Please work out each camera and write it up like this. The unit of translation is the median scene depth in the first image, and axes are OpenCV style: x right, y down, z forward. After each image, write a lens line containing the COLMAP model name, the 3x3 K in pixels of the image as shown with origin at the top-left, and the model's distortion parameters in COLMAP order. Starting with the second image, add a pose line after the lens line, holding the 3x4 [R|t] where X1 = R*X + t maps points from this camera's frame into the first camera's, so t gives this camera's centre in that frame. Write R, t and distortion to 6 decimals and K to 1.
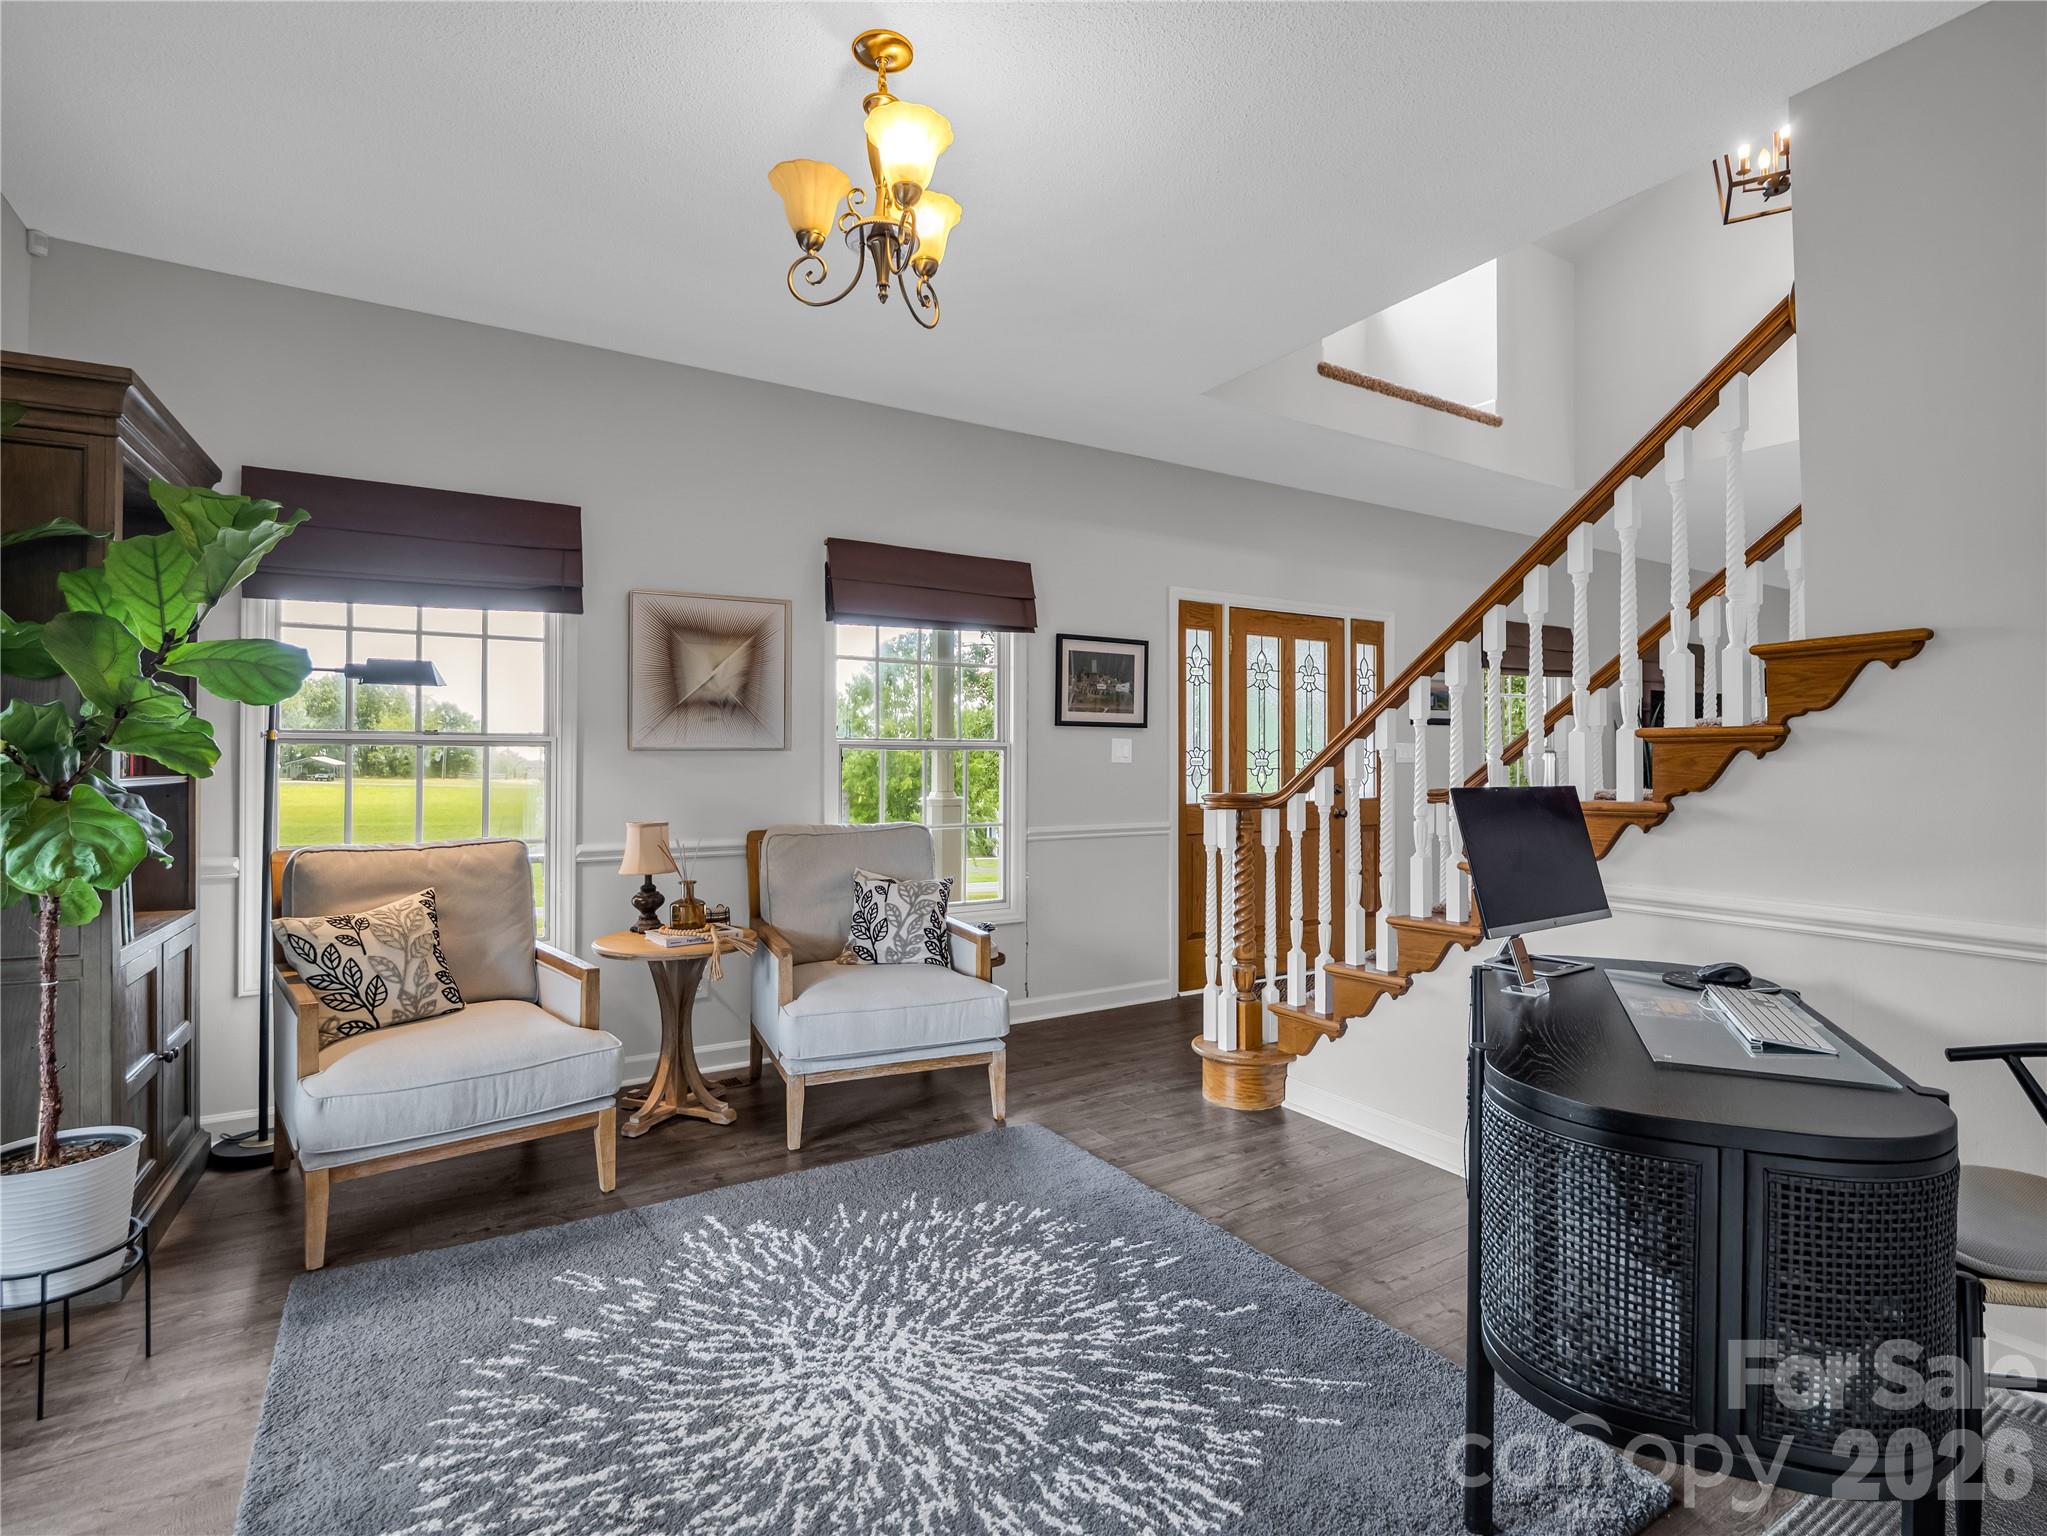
lens RADIAL K [[1020.6, 0, 1025.2], [0, 1020.6, 762.6], [0, 0, 1]] dist [-0.010779, -0.001364]
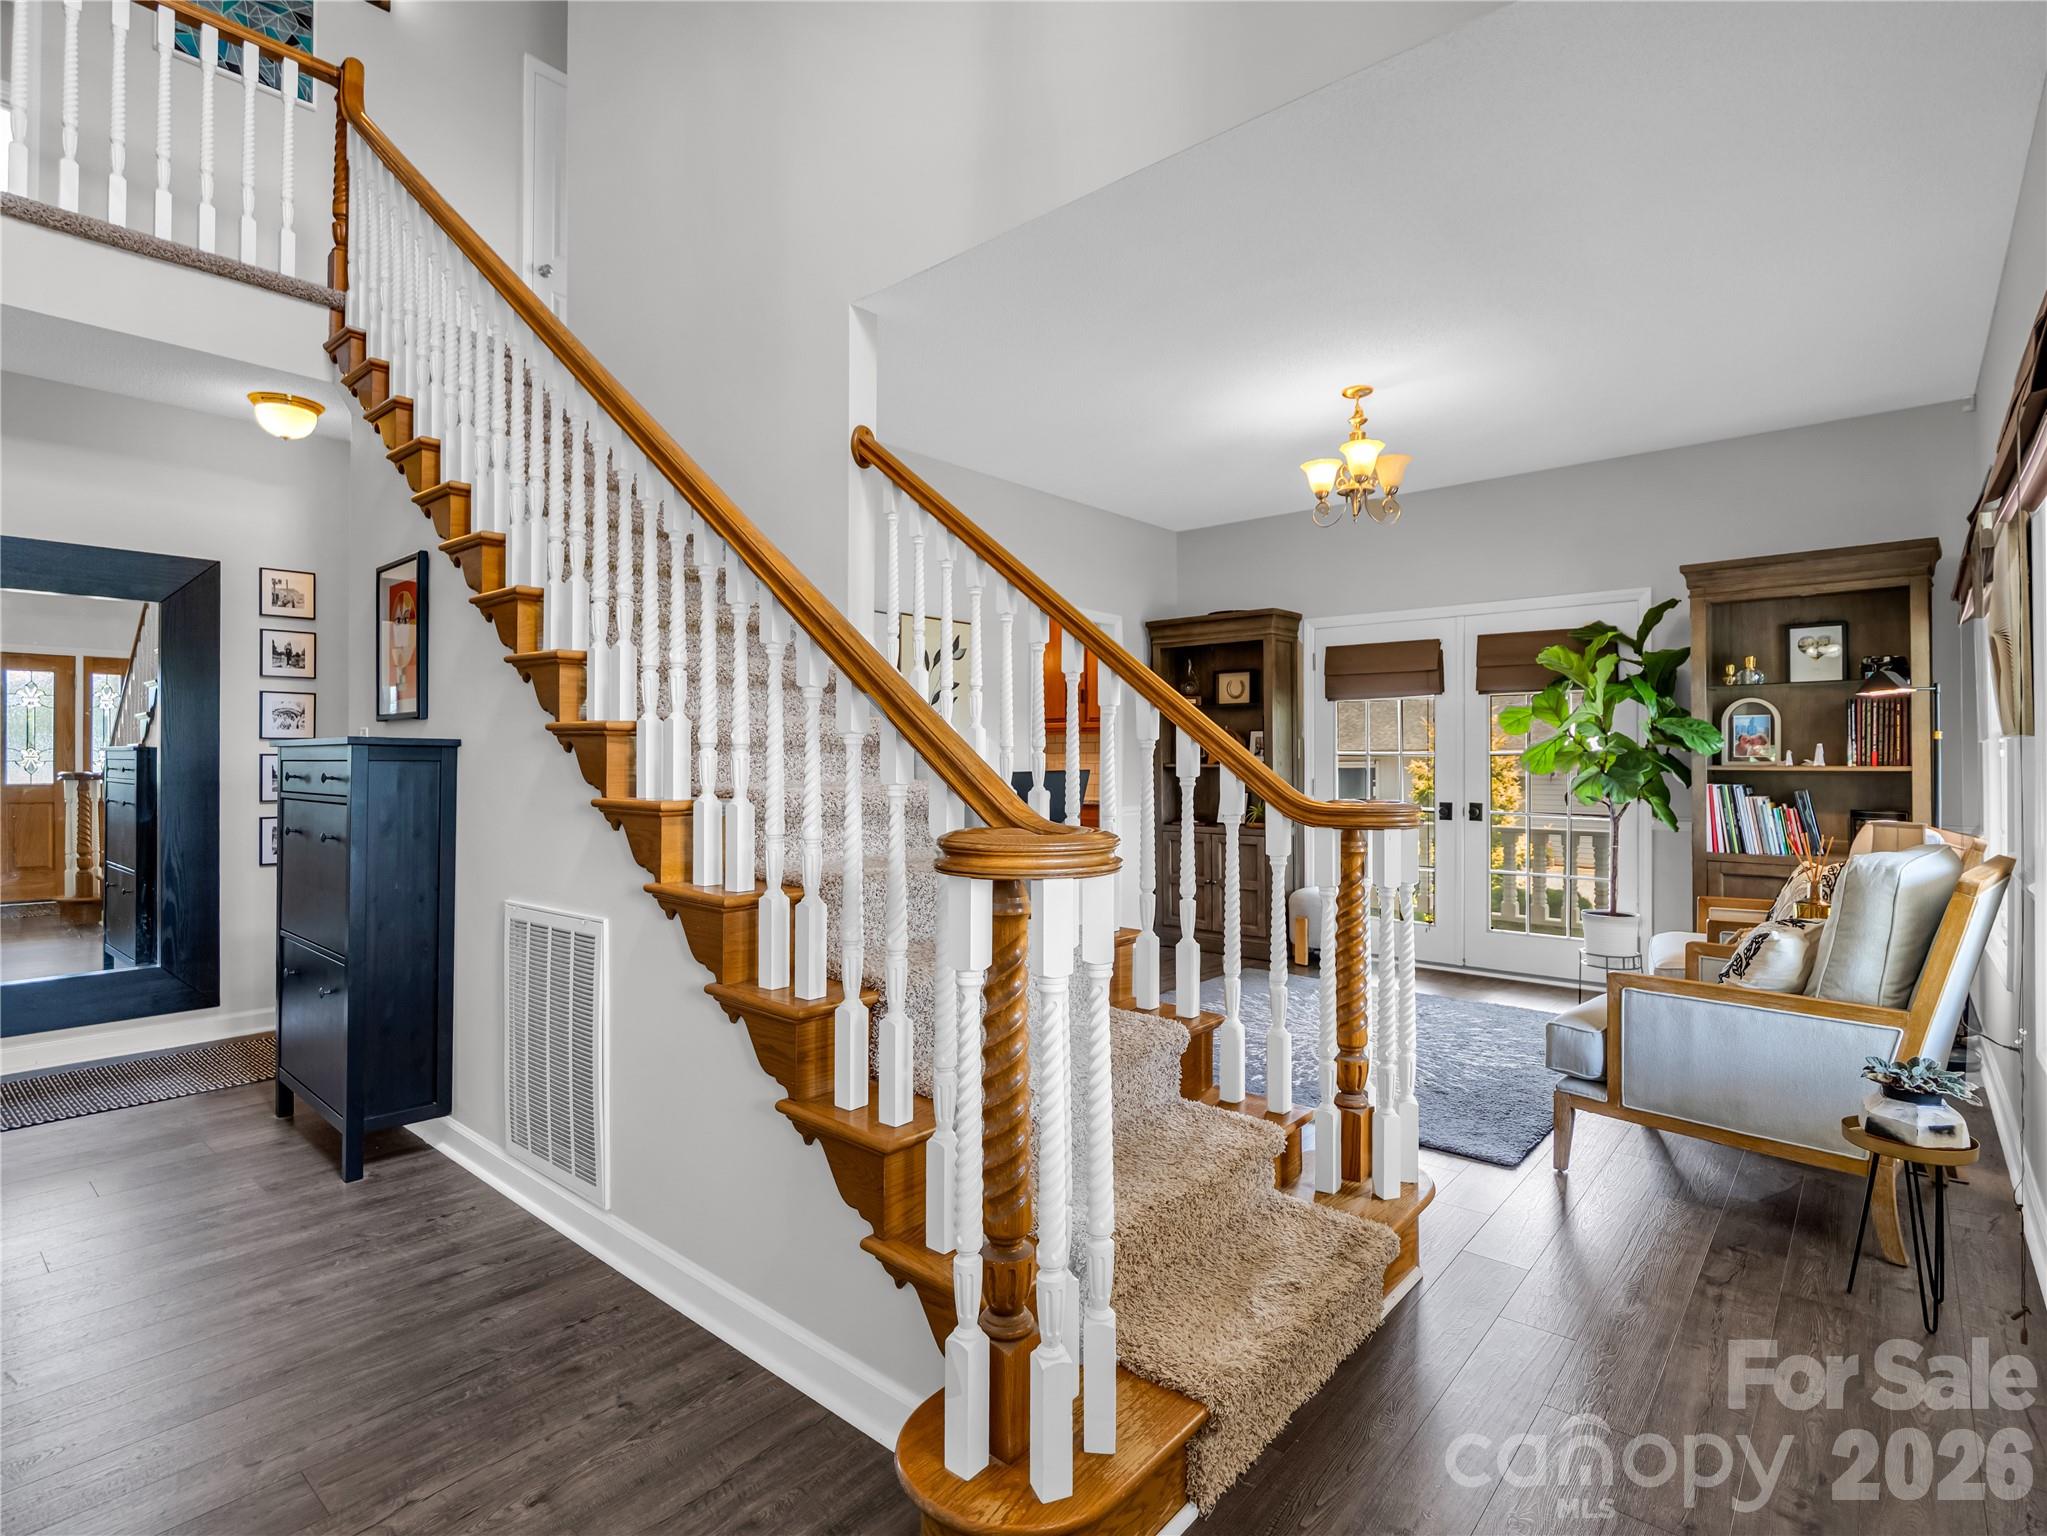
lens RADIAL K [[1020.6, 0, 1042.8], [0, 1020.6, 756.3], [0, 0, 1]] dist [-0.010779, -0.001364]
pose [[-0.953477, 0.002508, -0.301454, 1.041676], [0.001300, 0.999990, 0.004207, -0.008123], [0.301462, 0.003620, -0.953471, 2.722008]]
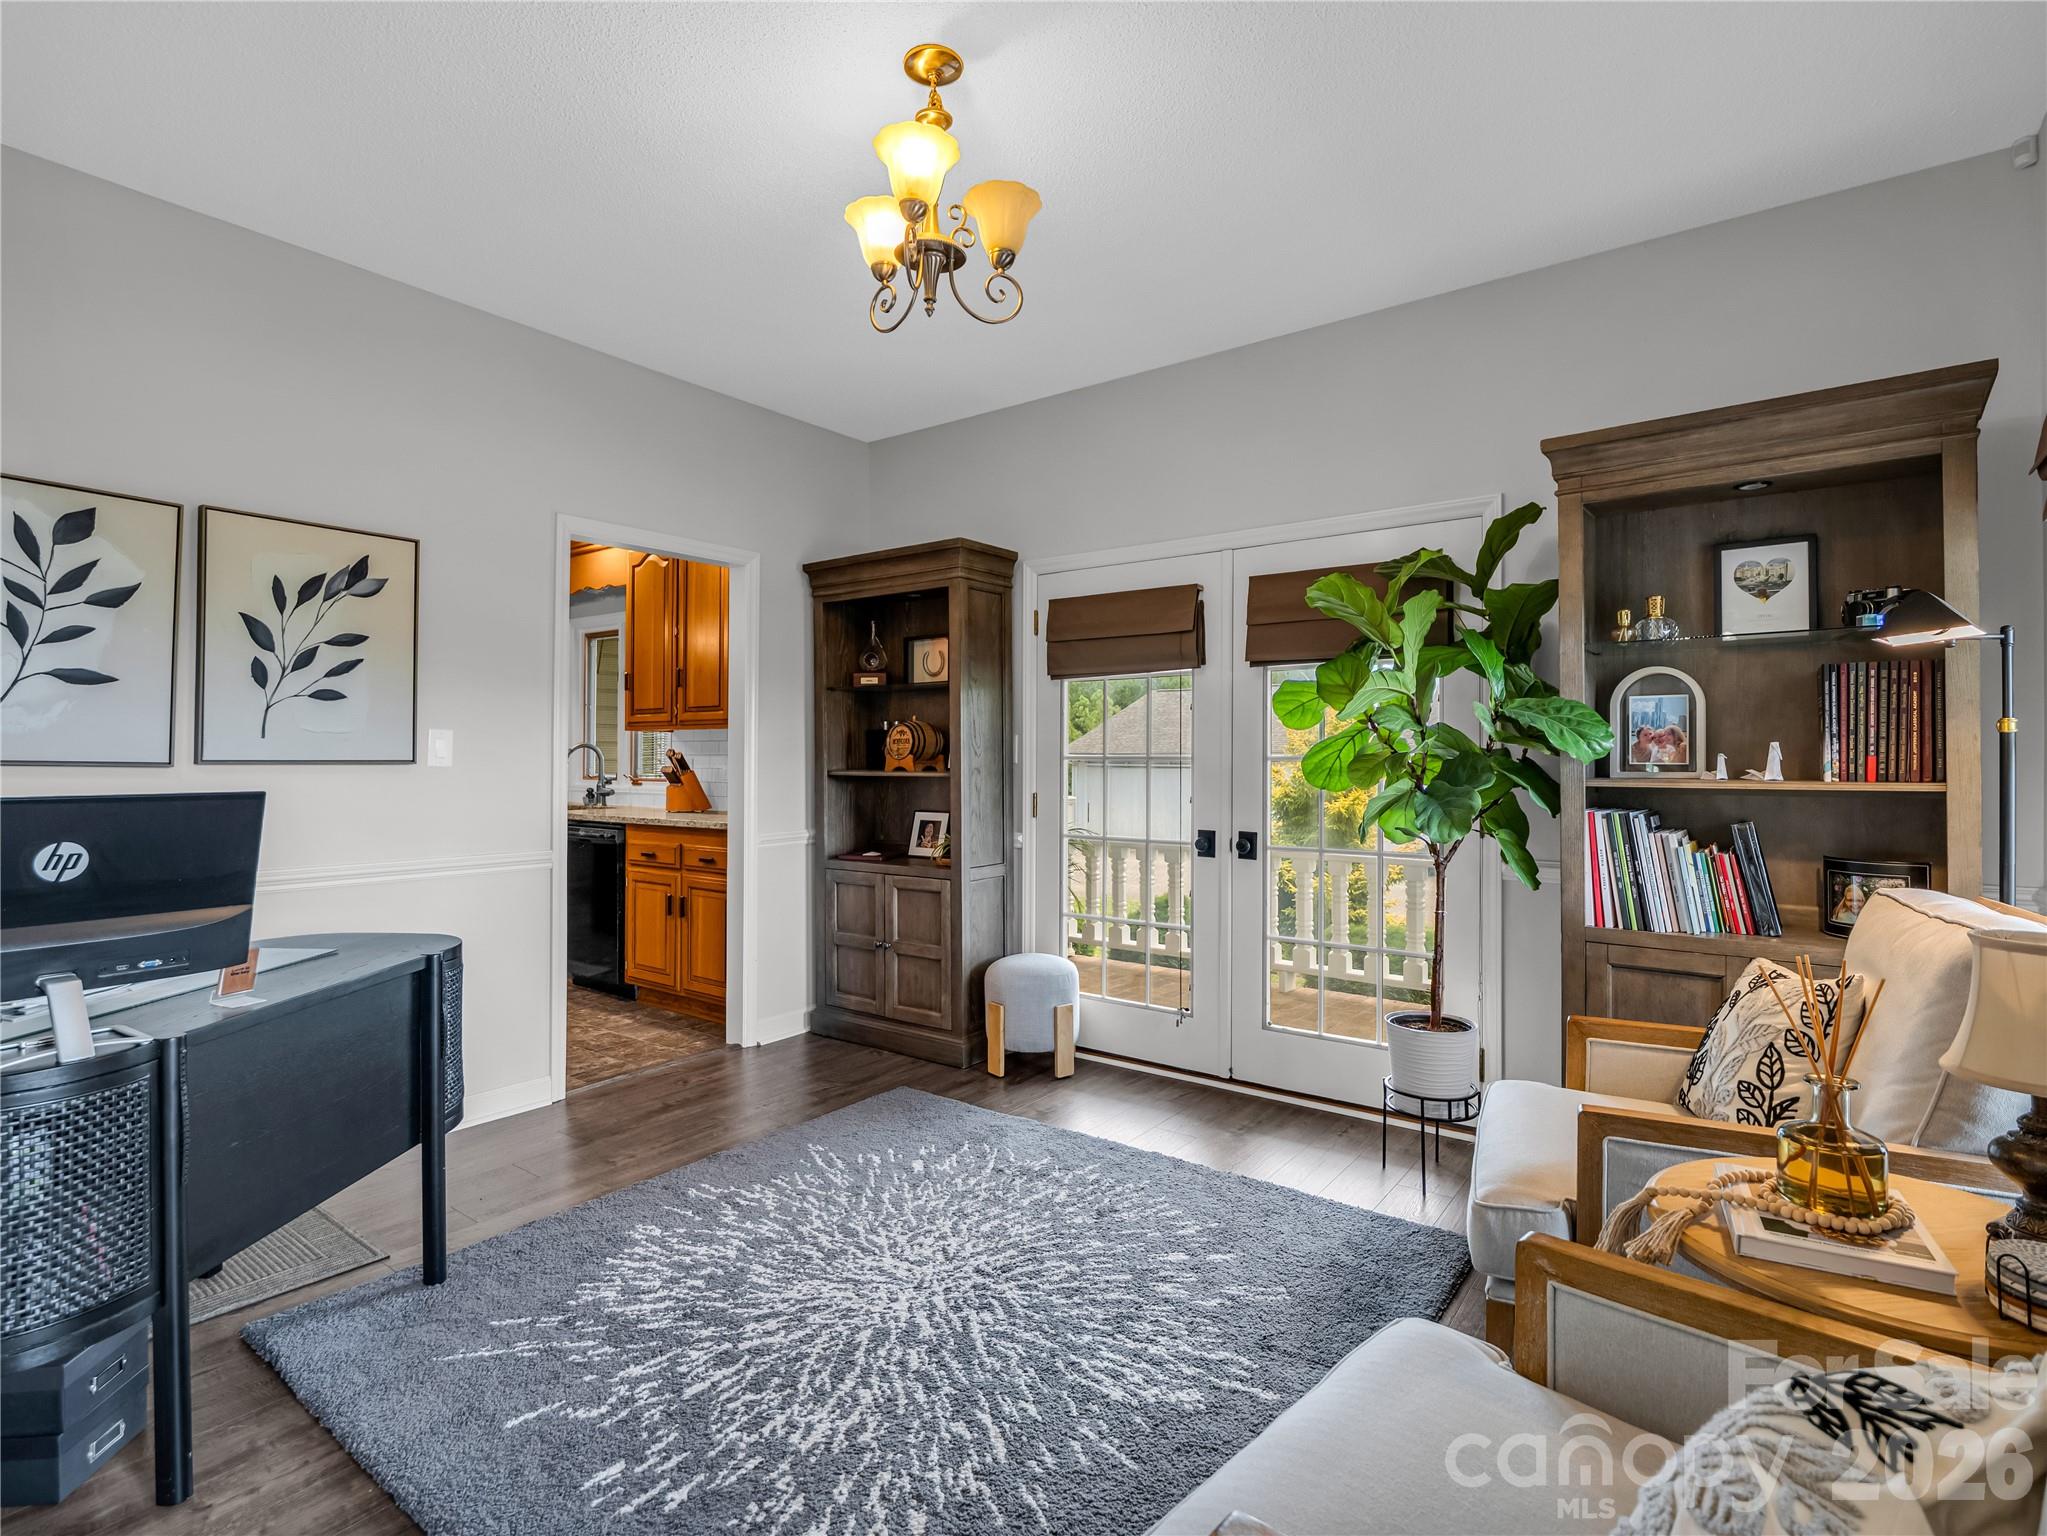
lens RADIAL K [[1020.6, 0, 1007.2], [0, 1020.6, 753.9], [0, 0, 1]] dist [-0.010779, -0.001364]
pose [[-0.936223, -0.002101, -0.351401, 0.145054], [-0.002306, 0.999997, 0.000164, -0.007383], [0.351400, 0.000964, -0.936225, 2.006642]]
